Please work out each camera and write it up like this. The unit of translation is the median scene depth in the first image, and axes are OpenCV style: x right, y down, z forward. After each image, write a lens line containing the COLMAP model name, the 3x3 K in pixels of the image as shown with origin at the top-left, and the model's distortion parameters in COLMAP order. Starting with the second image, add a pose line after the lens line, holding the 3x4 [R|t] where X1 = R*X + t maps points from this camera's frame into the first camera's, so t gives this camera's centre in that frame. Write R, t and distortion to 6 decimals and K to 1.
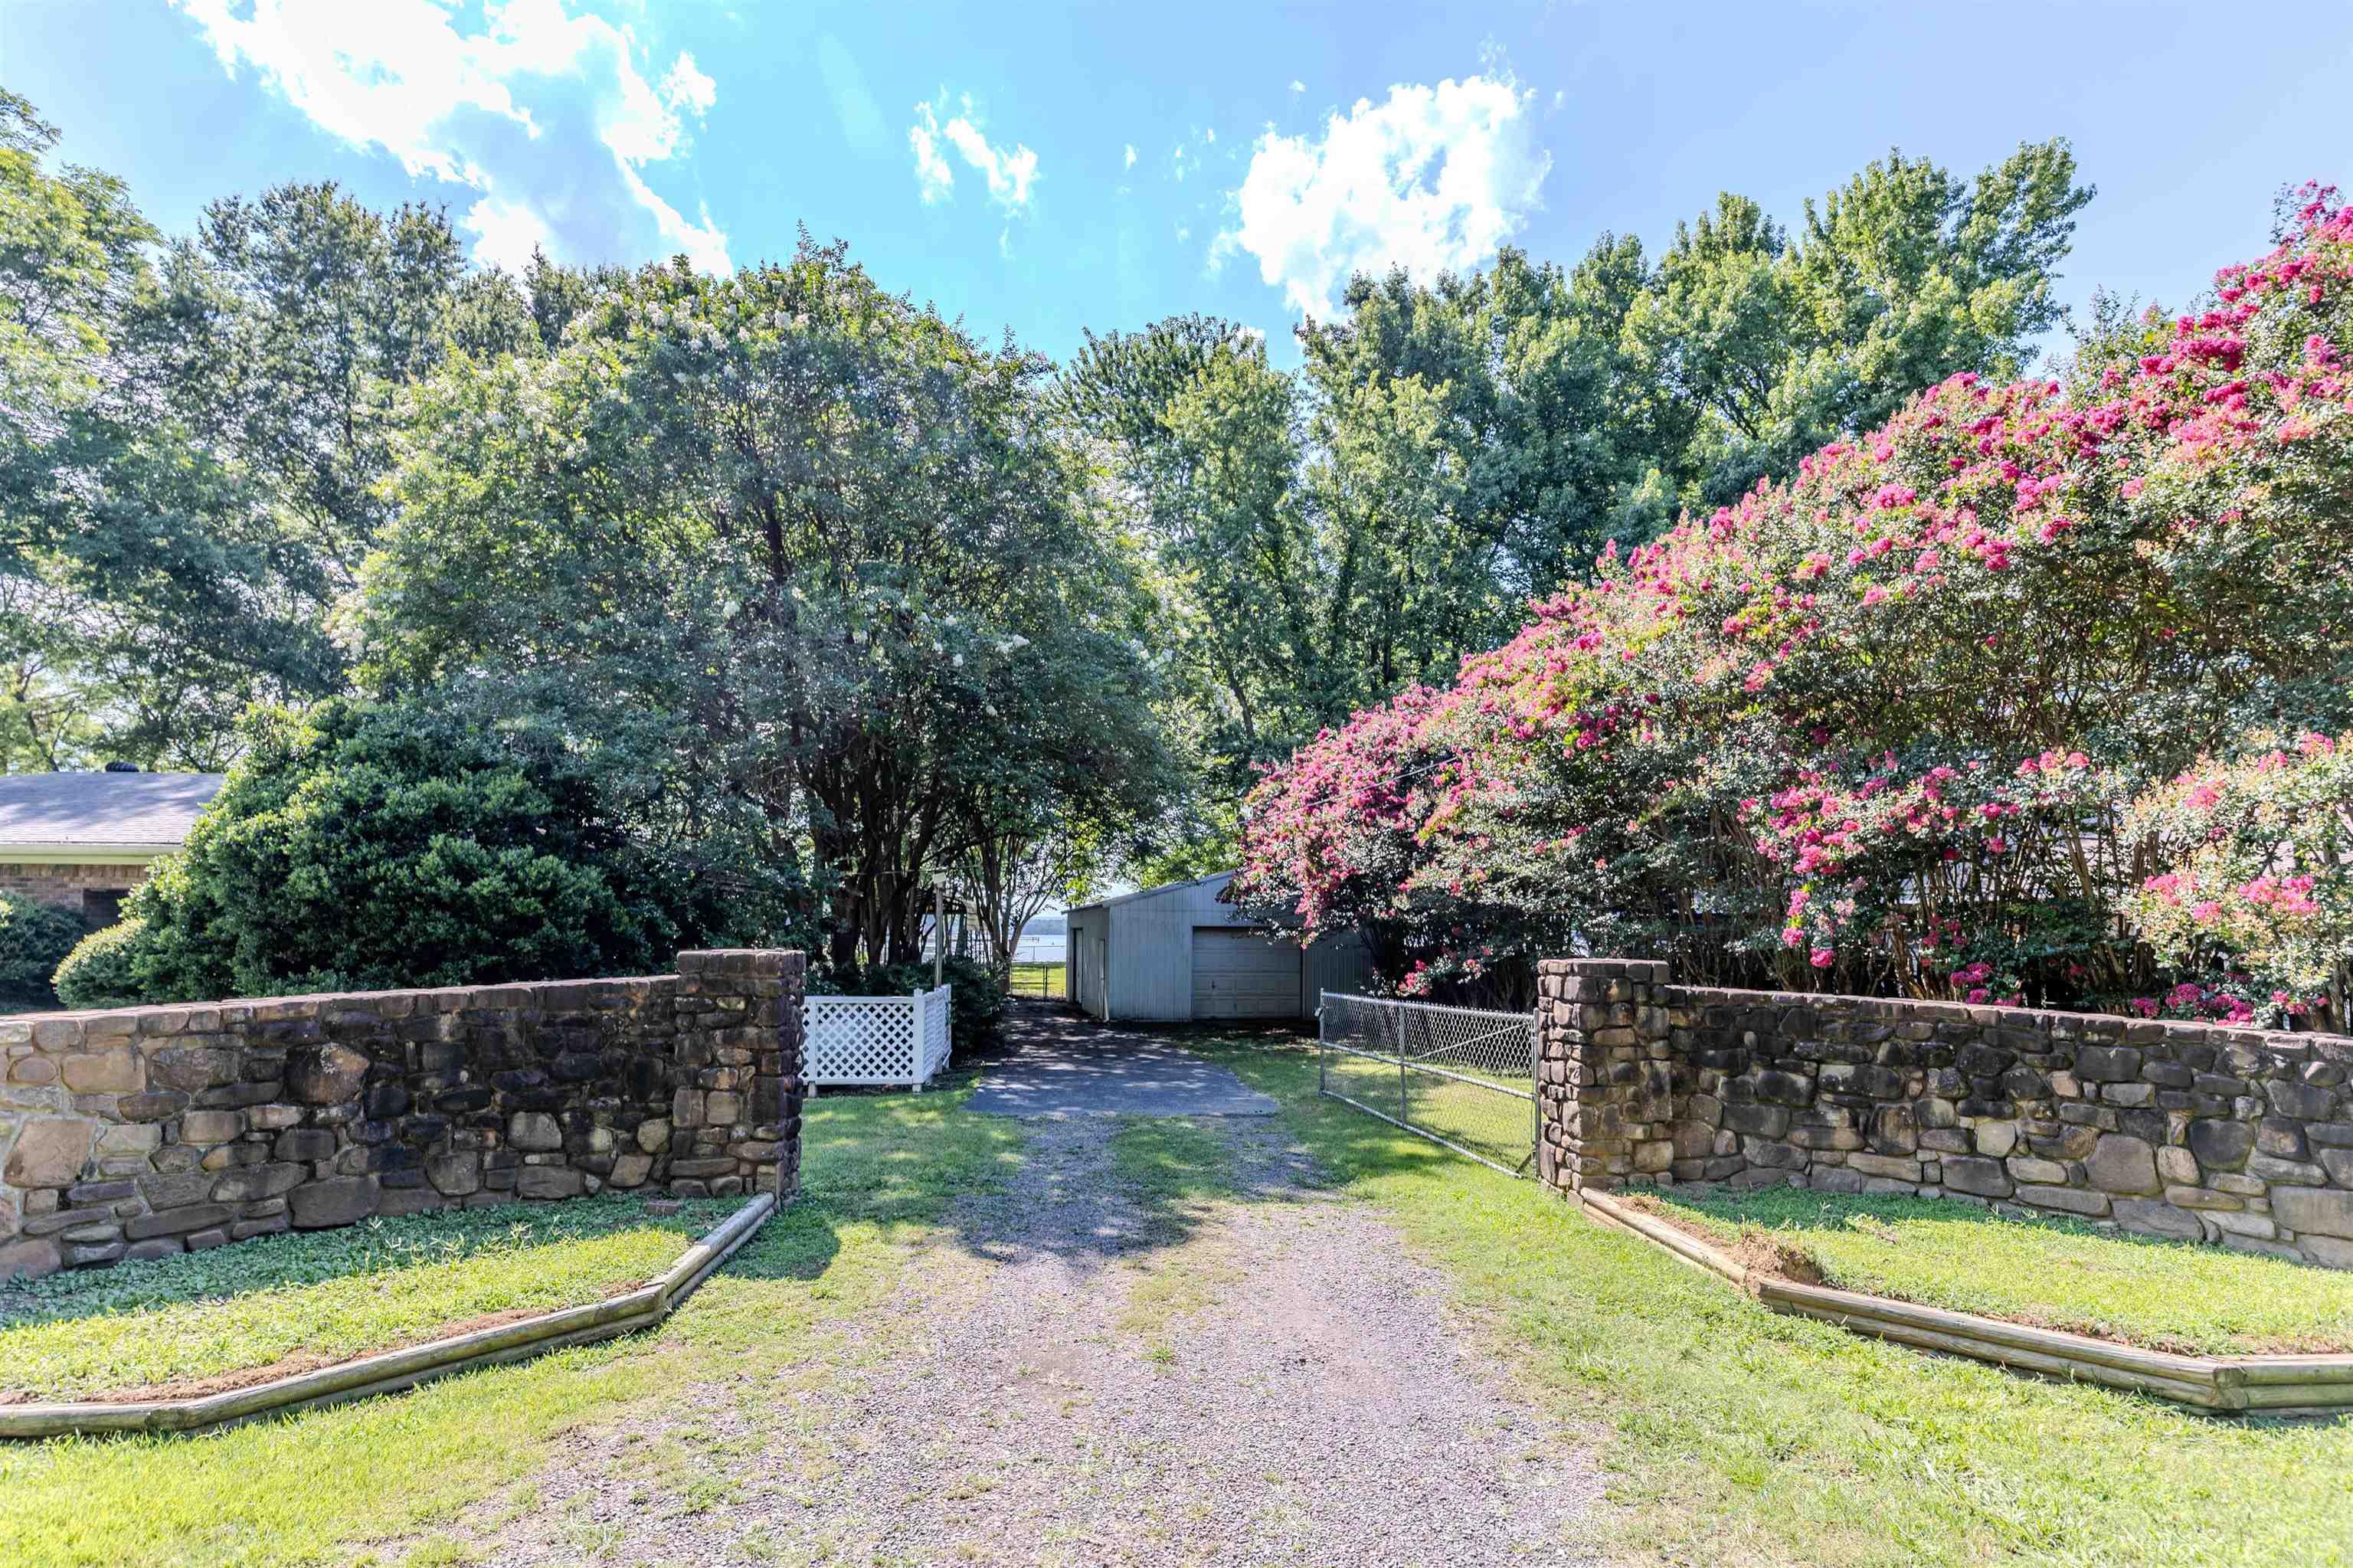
lens RADIAL K [[1087.5, 0, 1176.9], [0, 1087.5, 800.8], [0, 0, 1]] dist [-0.000908, -0.000125]
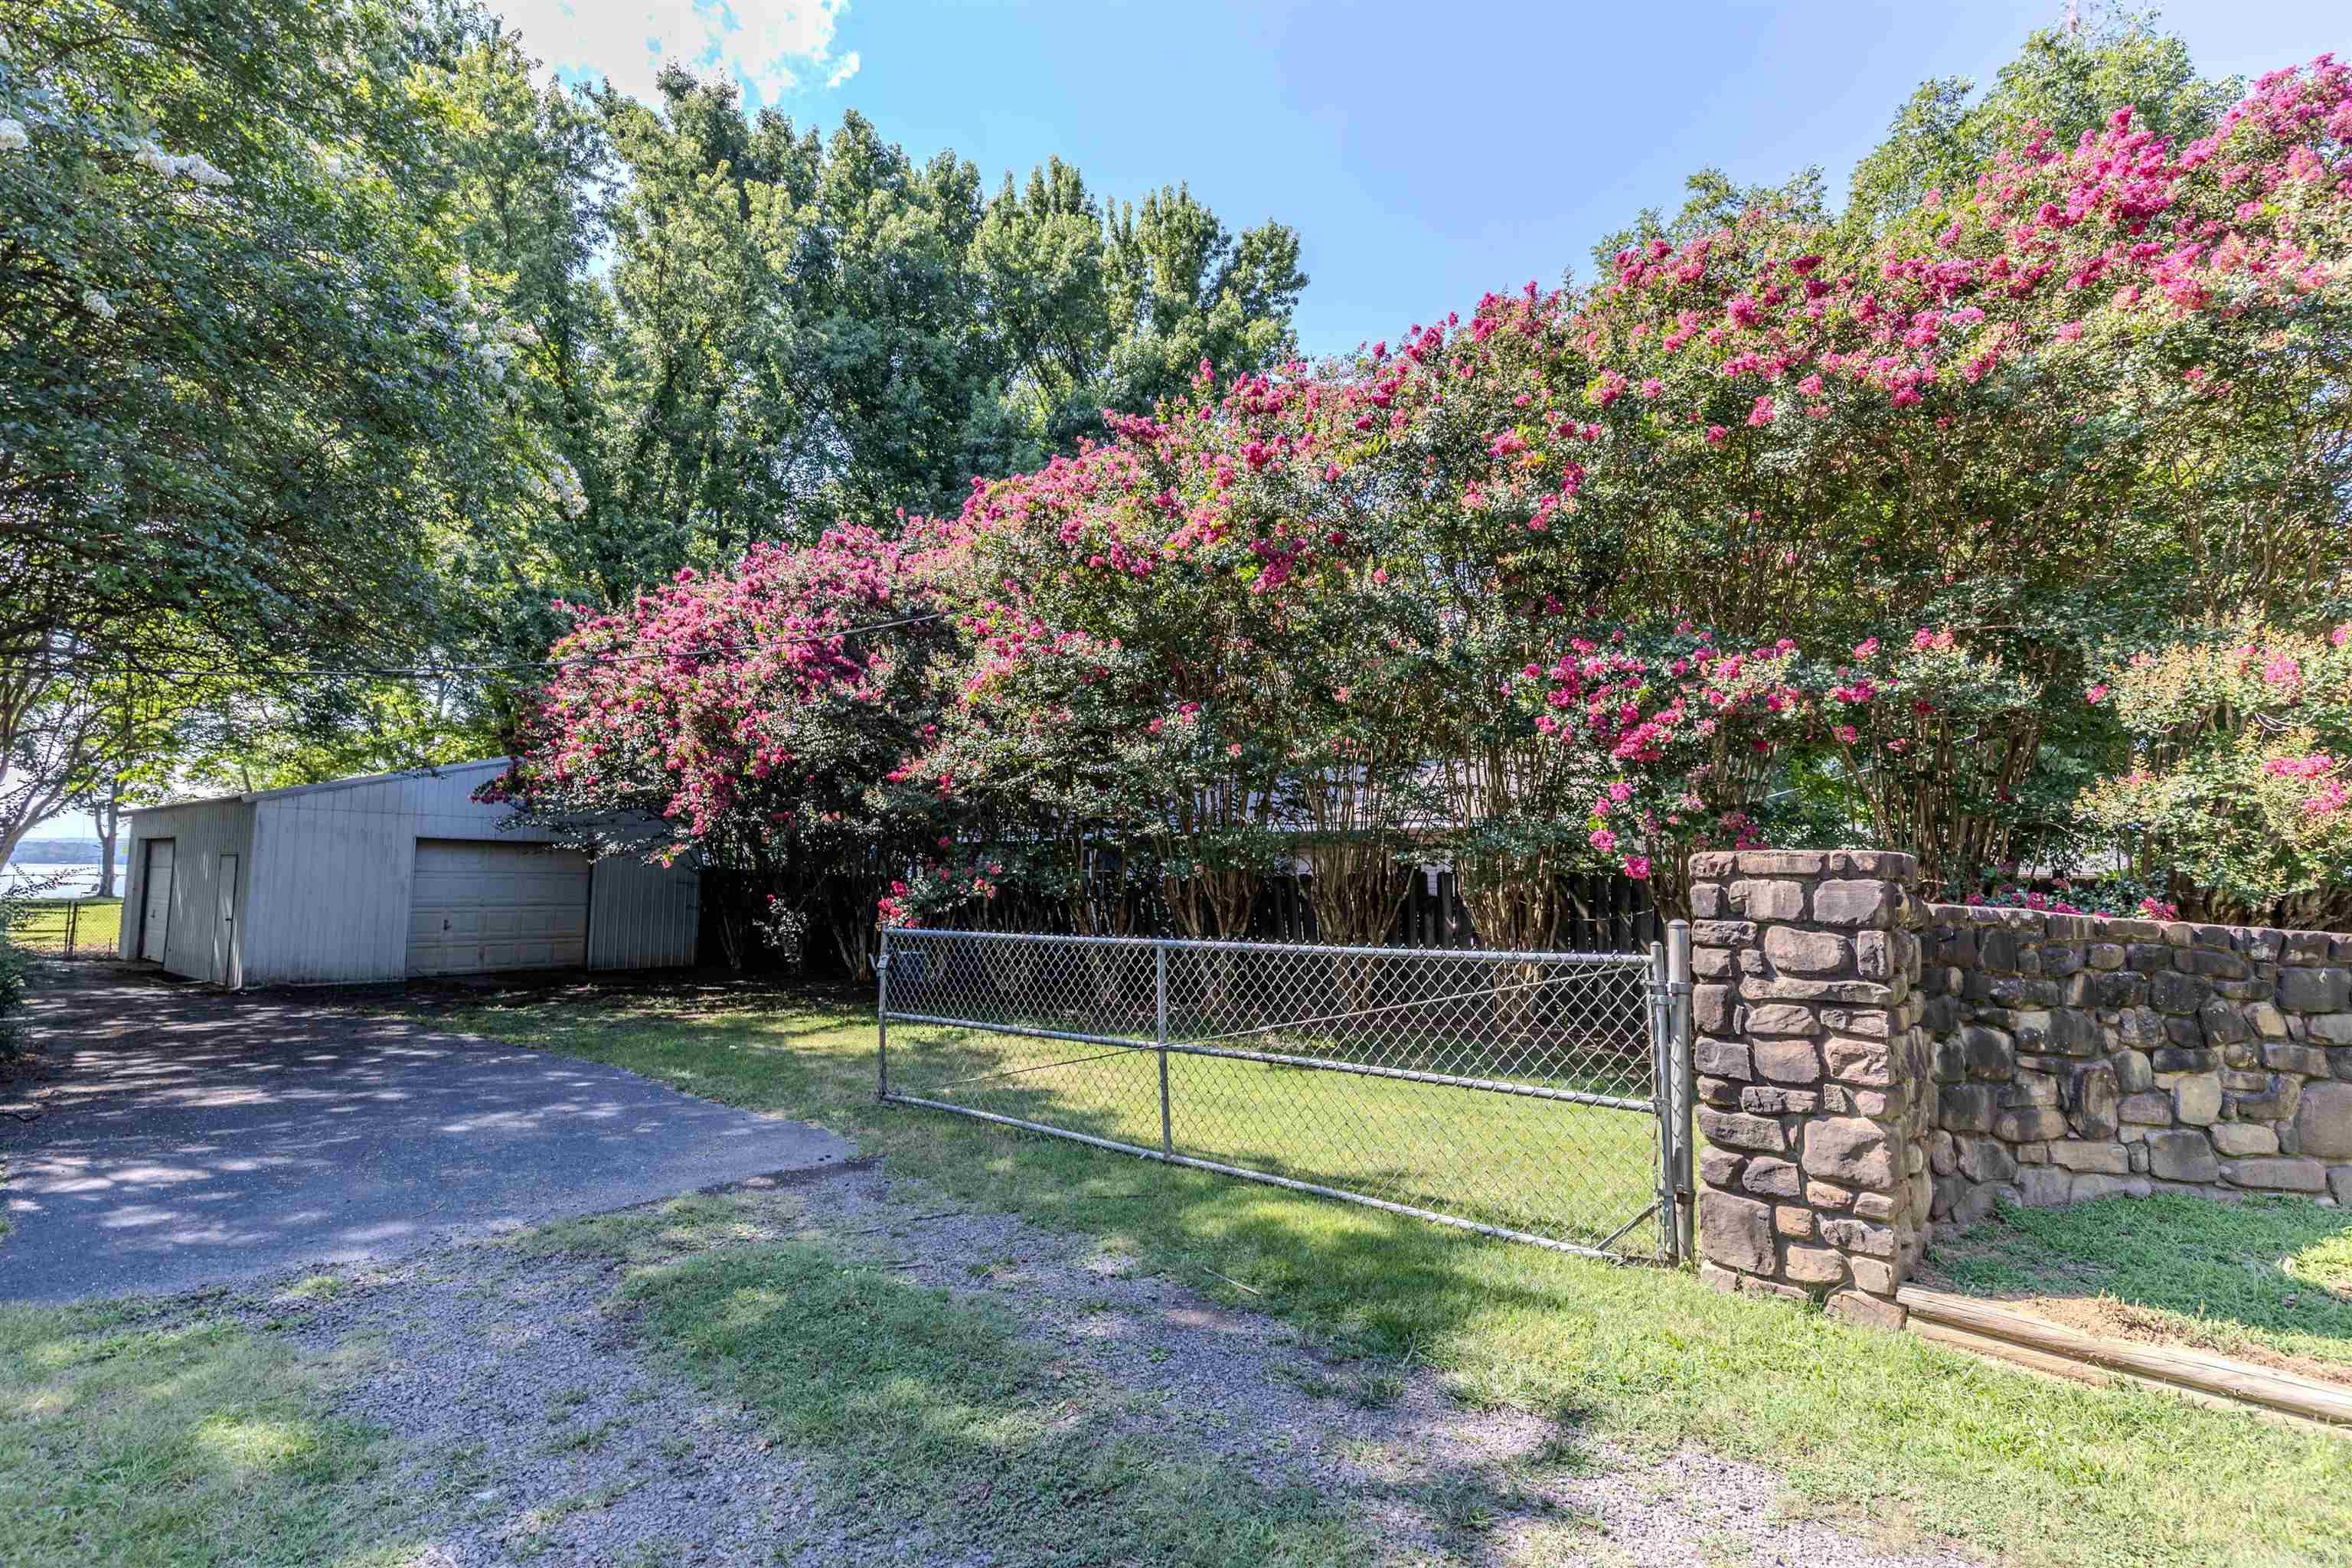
lens RADIAL K [[1067.7, 0, 1174.3], [0, 1067.7, 768.0], [0, 0, 1]] dist [0.004495, 0.000558]
pose [[0.763156, 0.068784, 0.642543, -0.090717], [-0.087390, 0.996170, -0.002846, 0.055924], [-0.640278, -0.053981, 0.766244, 0.332603]]
